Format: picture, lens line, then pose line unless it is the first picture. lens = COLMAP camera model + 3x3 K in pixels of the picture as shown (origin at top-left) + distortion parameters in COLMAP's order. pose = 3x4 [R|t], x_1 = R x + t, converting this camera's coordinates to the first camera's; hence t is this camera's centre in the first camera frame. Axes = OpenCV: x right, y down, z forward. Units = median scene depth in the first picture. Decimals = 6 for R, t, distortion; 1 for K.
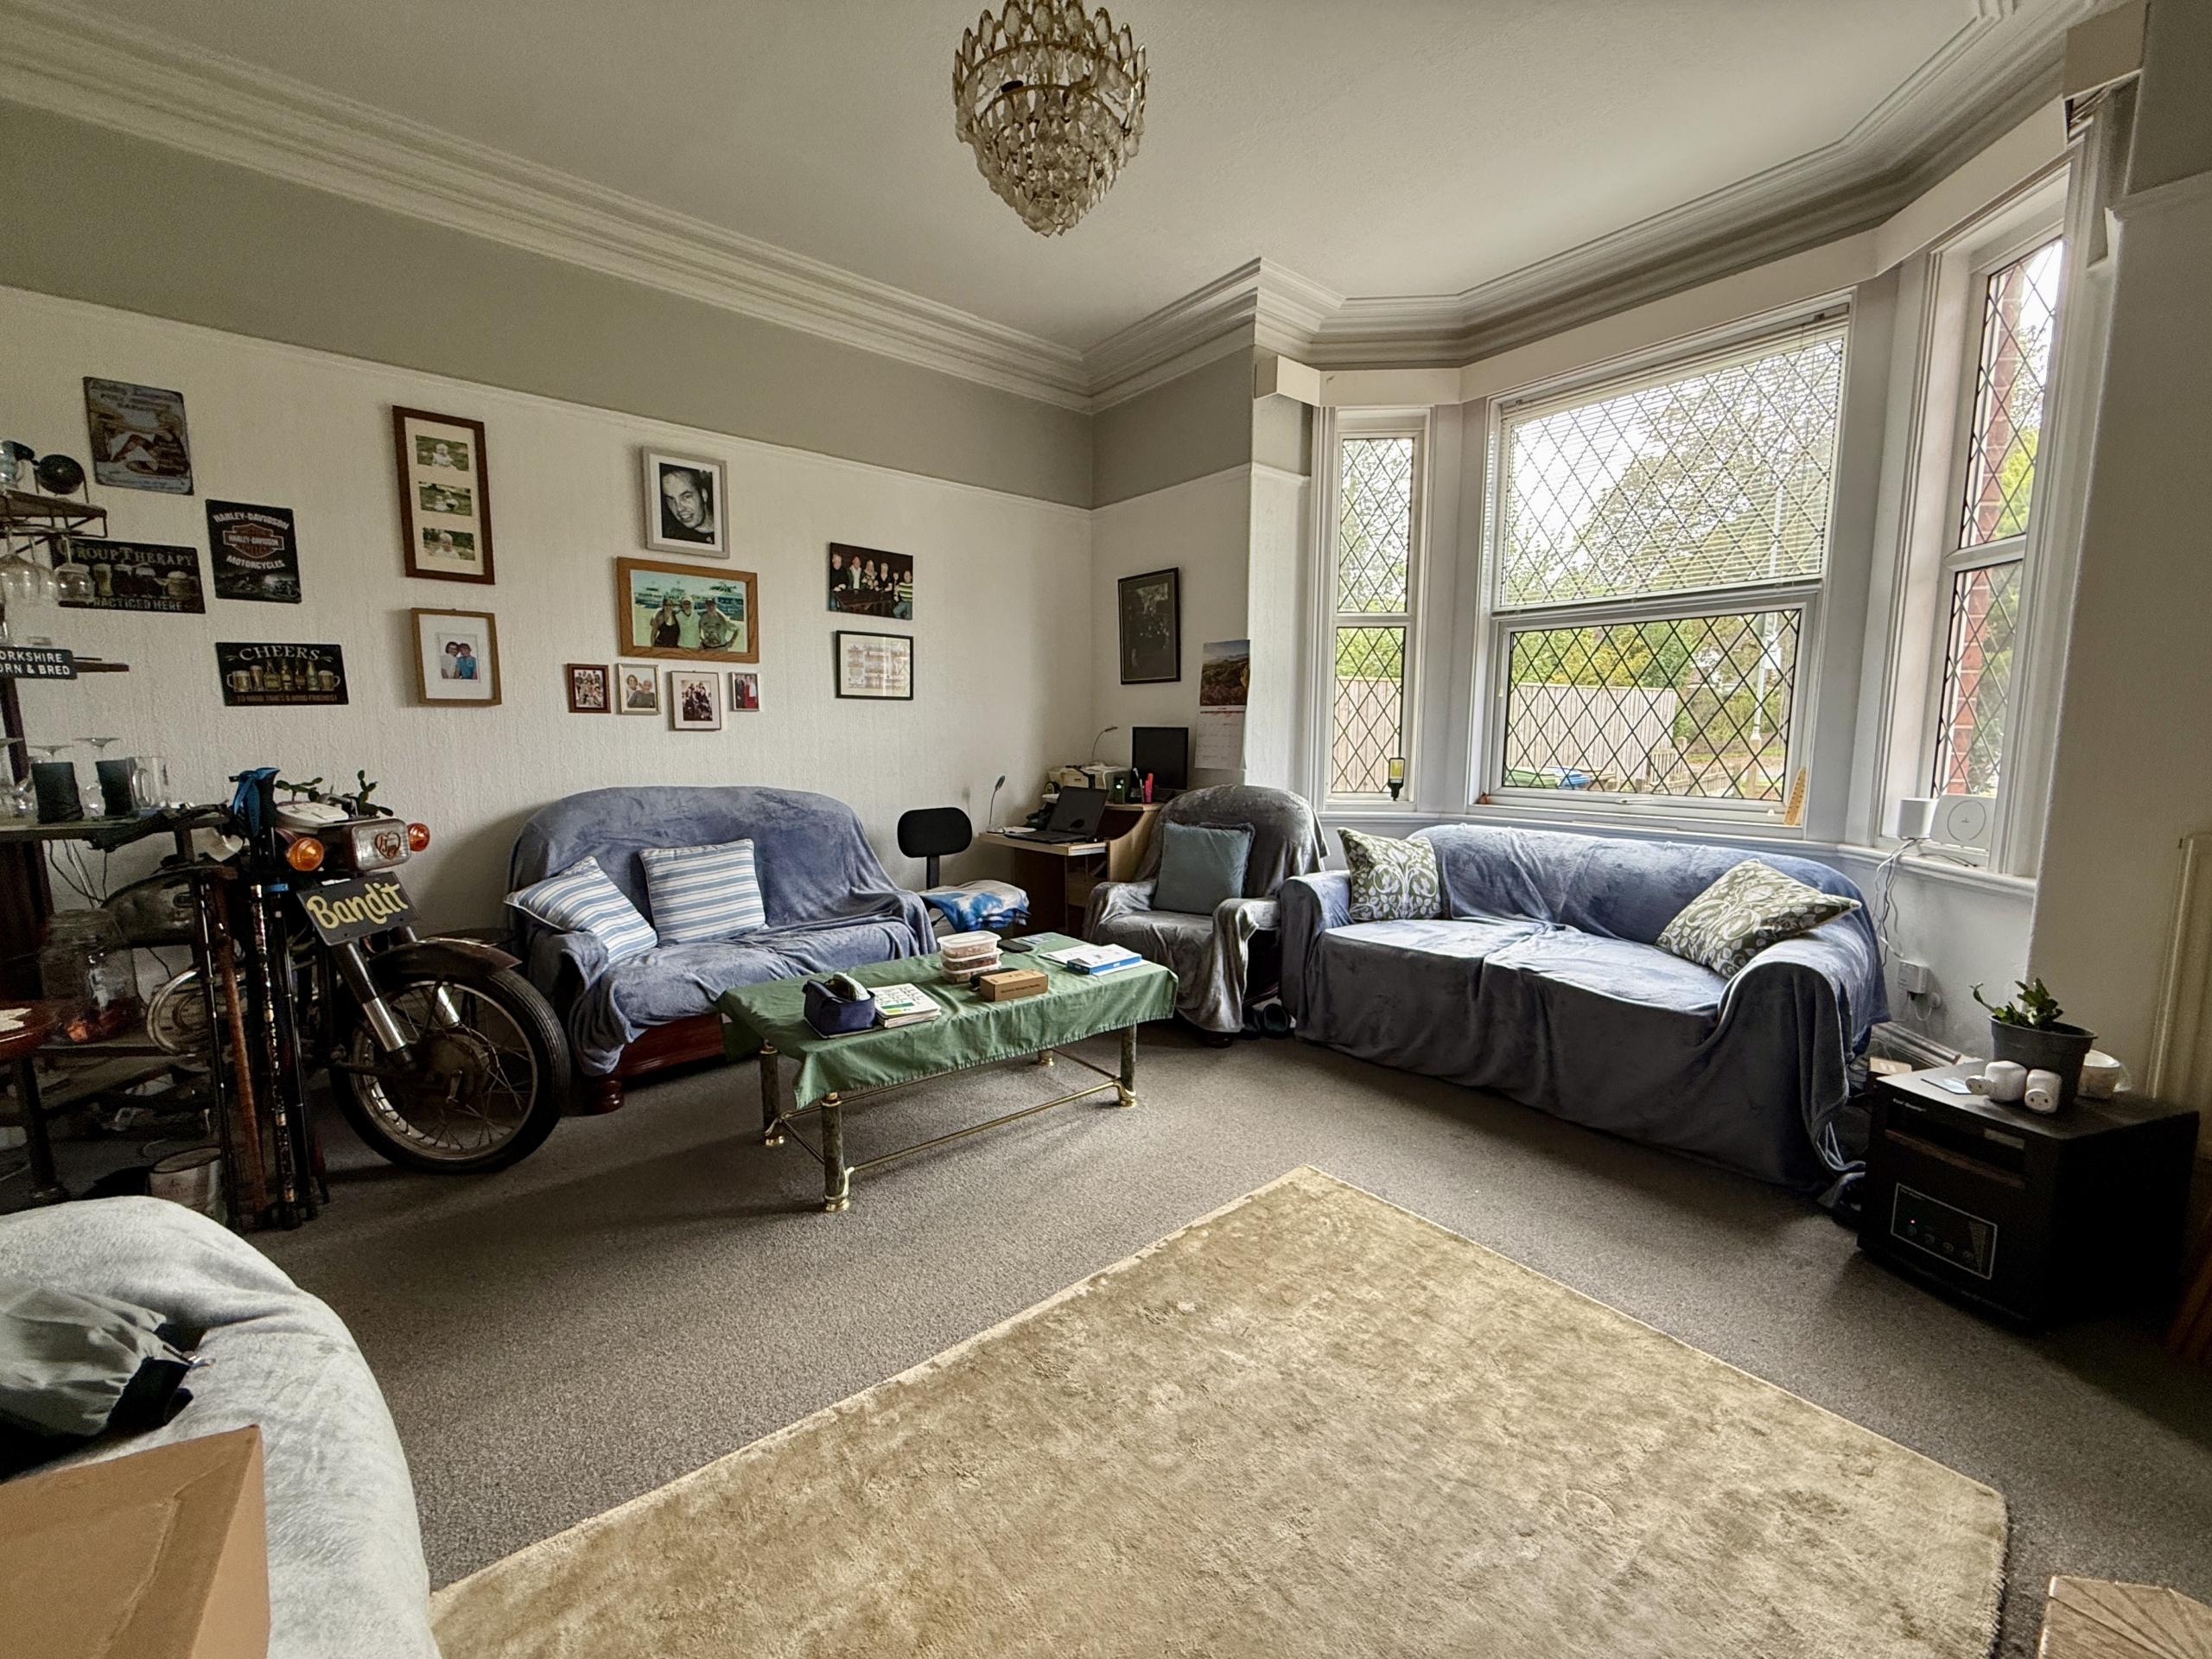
lens RADIAL K [[884.1, 0, 1105.2], [0, 884.1, 832.1], [0, 0, 1]] dist [0.001389, -0.000242]
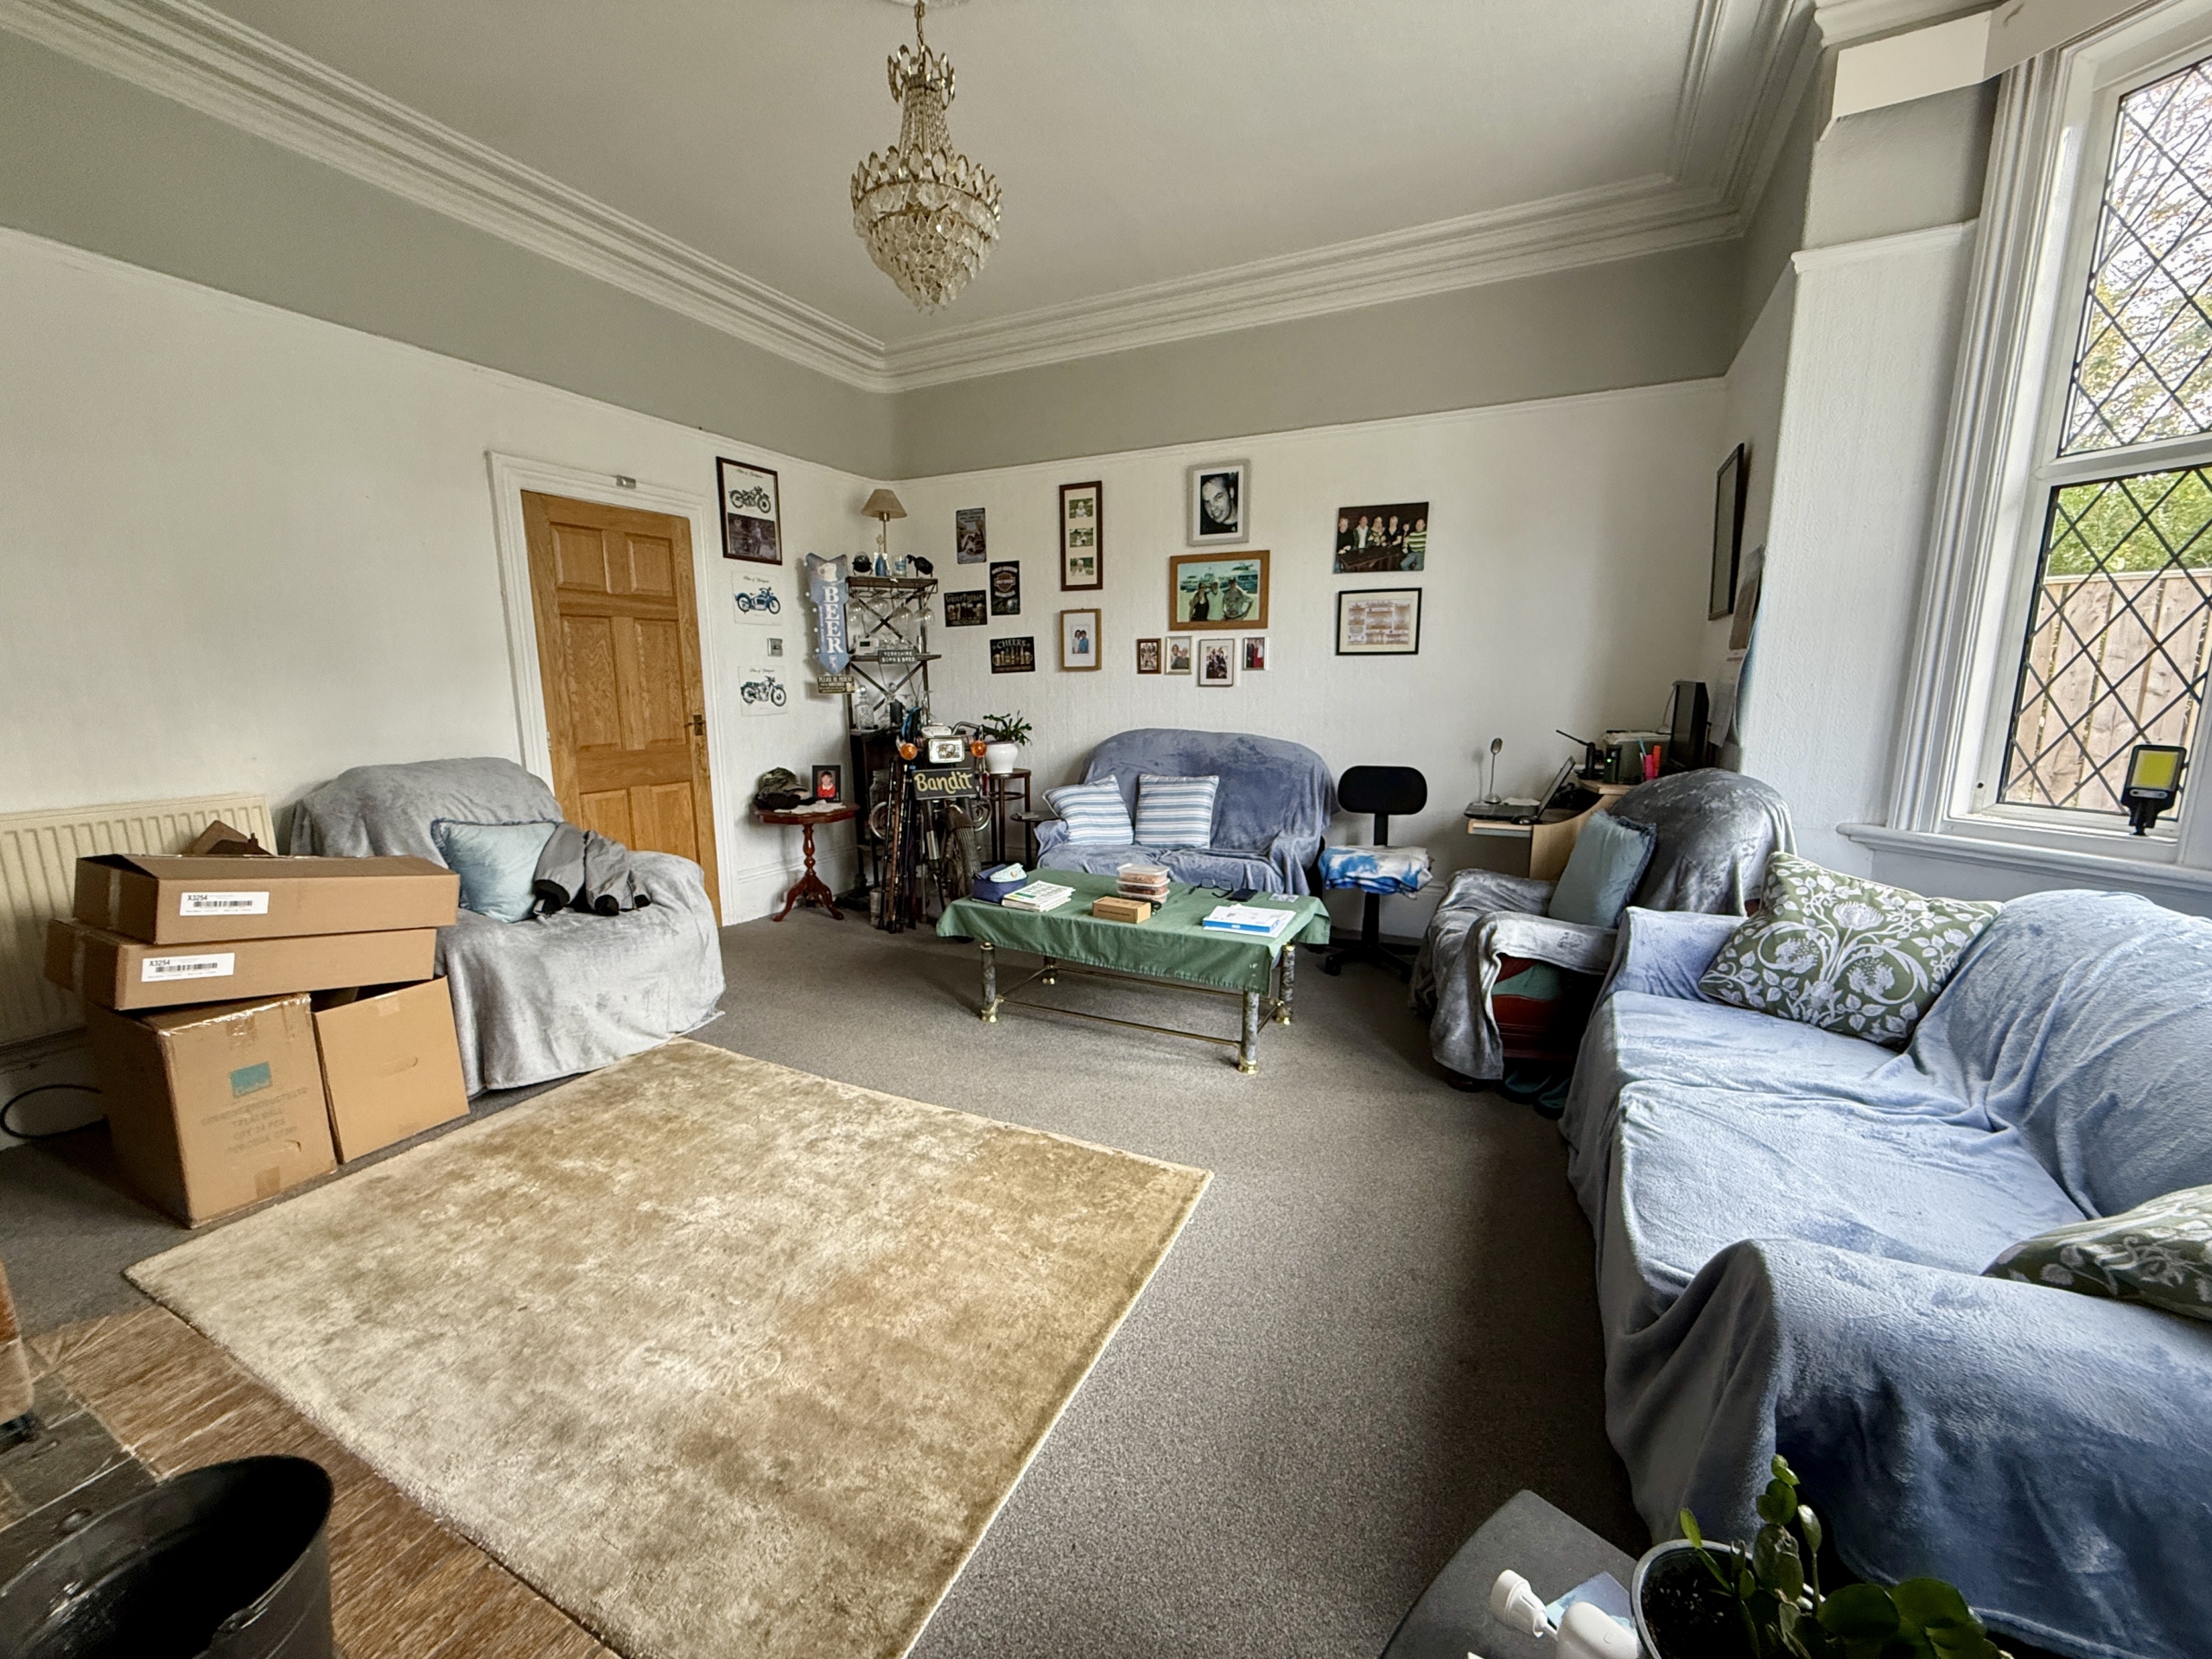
lens RADIAL K [[884.1, 0, 1103.4], [0, 884.1, 834.0], [0, 0, 1]] dist [0.001389, -0.000242]
pose [[0.408360, 0.153397, -0.899840, 0.662266], [-0.099036, 0.987405, 0.123380, -0.048923], [0.907433, 0.038733, 0.418408, 0.351852]]
